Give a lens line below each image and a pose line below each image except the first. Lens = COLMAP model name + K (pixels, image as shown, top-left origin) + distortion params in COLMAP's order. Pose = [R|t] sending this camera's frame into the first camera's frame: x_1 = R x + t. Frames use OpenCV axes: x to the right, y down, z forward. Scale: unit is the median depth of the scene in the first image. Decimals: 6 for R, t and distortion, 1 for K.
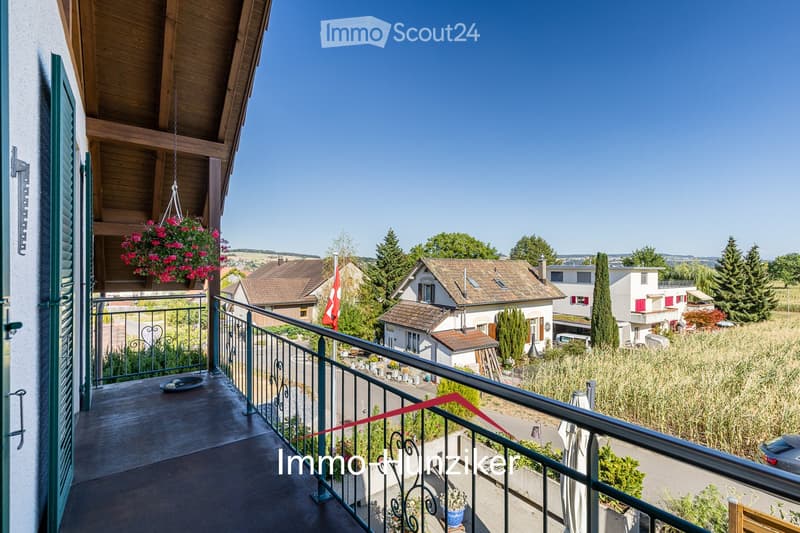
lens RADIAL K [[358.1, 0, 403.2], [0, 358.1, 267.5], [0, 0, 1]] dist [0.002972, 0.000326]
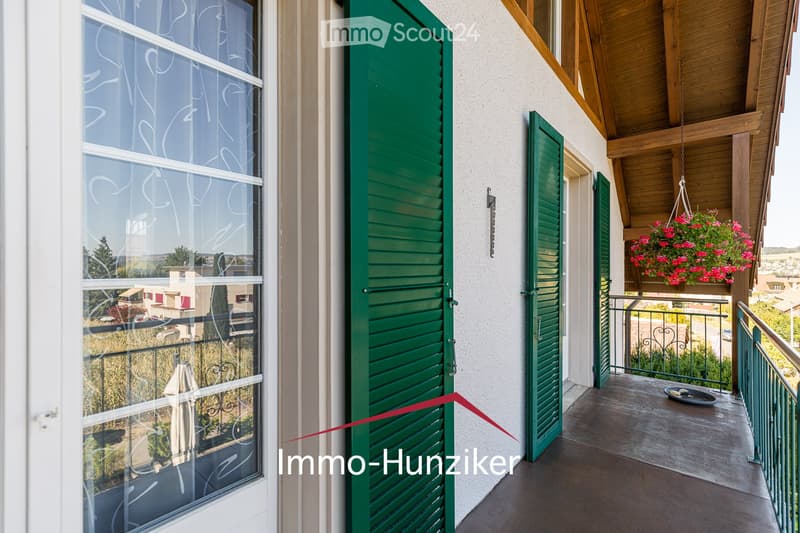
lens RADIAL K [[358.1, 0, 403.2], [0, 358.1, 267.5], [0, 0, 1]] dist [0.002972, 0.000326]
pose [[0.212081, -0.005745, -0.977235, 0.112879], [0.001359, 0.999983, -0.005584, 0.001185], [0.977251, -0.000144, 0.212086, 0.085716]]
